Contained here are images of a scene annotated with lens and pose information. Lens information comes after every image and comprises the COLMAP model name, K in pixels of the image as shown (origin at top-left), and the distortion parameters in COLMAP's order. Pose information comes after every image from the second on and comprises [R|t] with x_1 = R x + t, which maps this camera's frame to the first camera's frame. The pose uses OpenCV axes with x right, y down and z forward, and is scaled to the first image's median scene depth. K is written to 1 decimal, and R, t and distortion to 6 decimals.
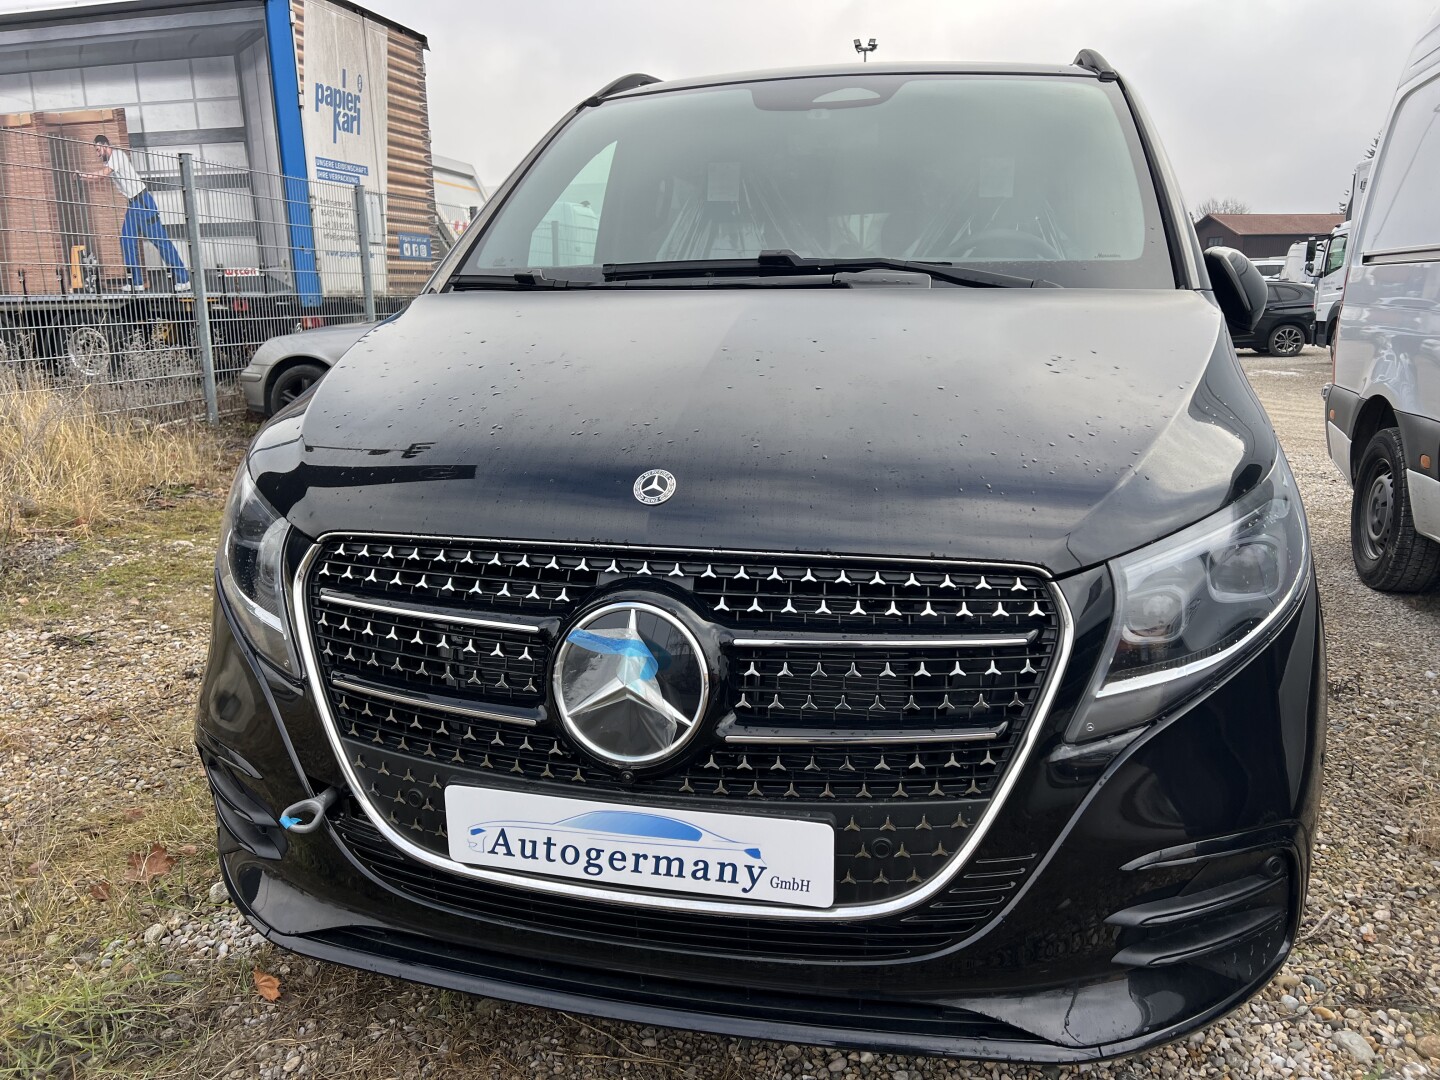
lens RADIAL K [[1121.7, 0, 719.5], [0, 1121.7, 535.9], [0, 0, 1]] dist [0.047022, -0.050019]
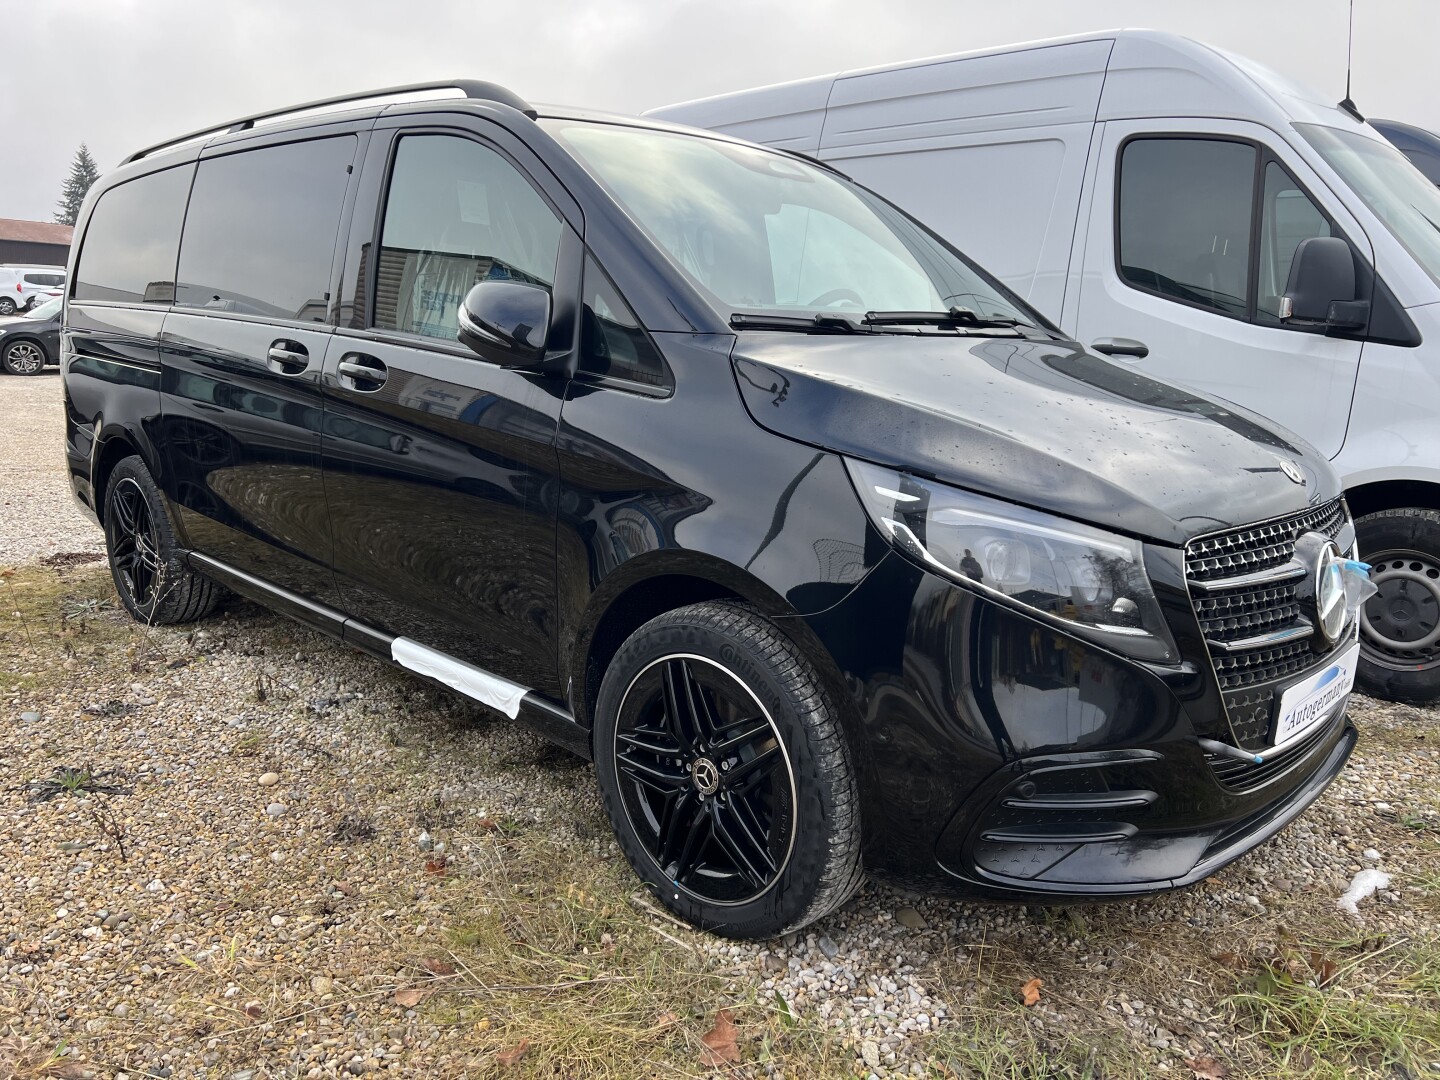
lens RADIAL K [[1121.7, 0, 742.9], [0, 1121.7, 562.2], [0, 0, 1]] dist [0.047022, -0.050019]
pose [[0.471934, -0.158162, 0.867331, -1.771451], [0.150604, 0.983779, 0.097450, -0.183689], [-0.868675, 0.084633, 0.488098, 0.867804]]
